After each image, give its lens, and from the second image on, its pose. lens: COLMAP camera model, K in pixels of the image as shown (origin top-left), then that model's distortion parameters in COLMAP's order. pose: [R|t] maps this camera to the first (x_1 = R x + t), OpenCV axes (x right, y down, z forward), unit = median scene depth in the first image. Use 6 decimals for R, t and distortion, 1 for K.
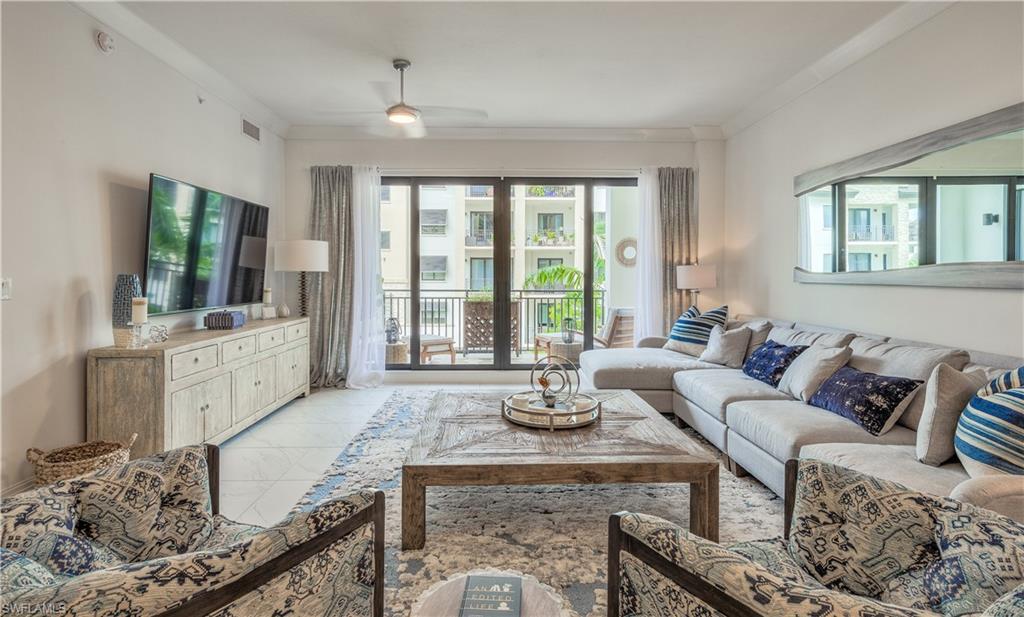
lens RADIAL K [[508.8, 0, 505.4], [0, 508.8, 280.8], [0, 0, 1]] dist [0.001862, -0.001092]
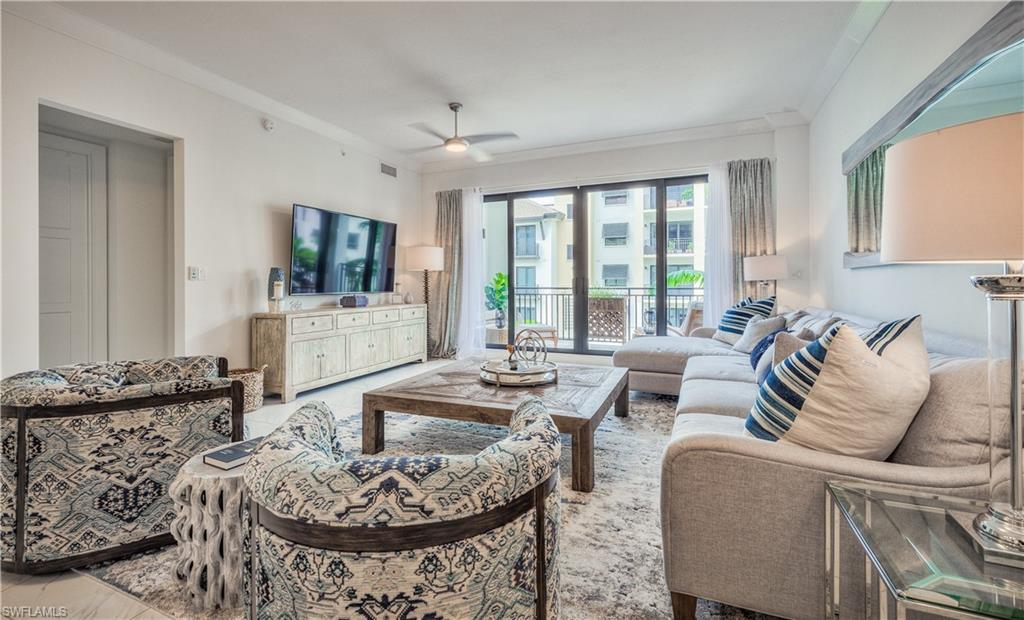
lens RADIAL K [[446.6, 0, 510.0], [0, 446.6, 284.0], [0, 0, 1]] dist [0.004425, -0.001057]
pose [[0.907650, -0.005979, -0.419685, 0.356963], [0.000780, 0.999921, -0.012558, 0.039515], [0.419726, 0.011071, 0.907583, 0.021950]]
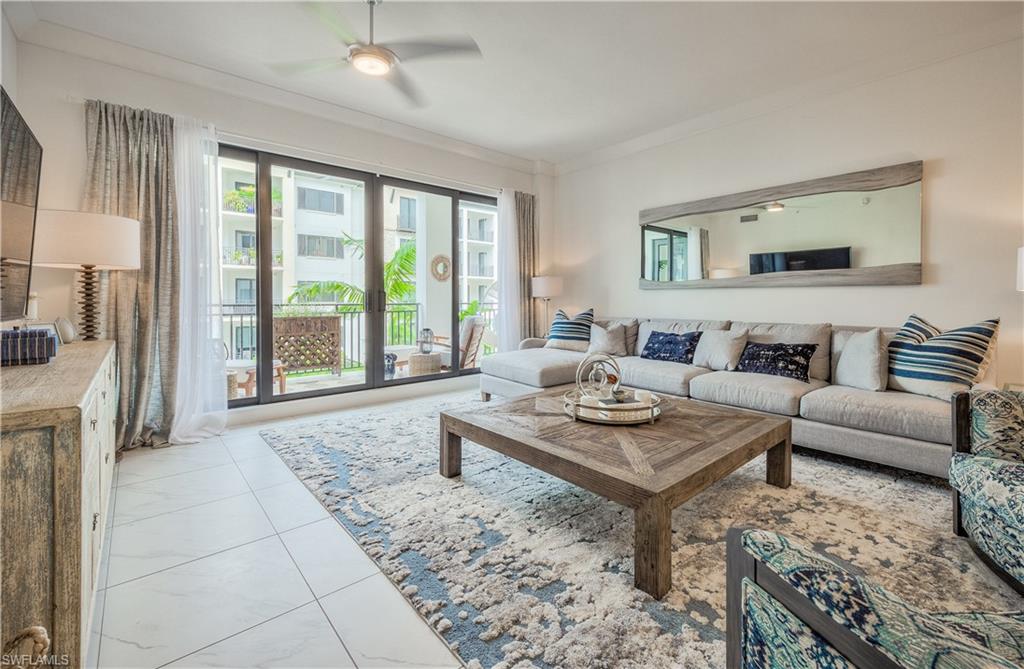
lens RADIAL K [[439.7, 0, 518.6], [0, 439.7, 299.8], [0, 0, 1]] dist [0.011073, -0.000210]
pose [[0.761834, -0.002913, 0.647766, -0.418431], [0.009776, 0.999928, -0.007001, 0.034812], [-0.647699, 0.011666, 0.761807, 0.315979]]
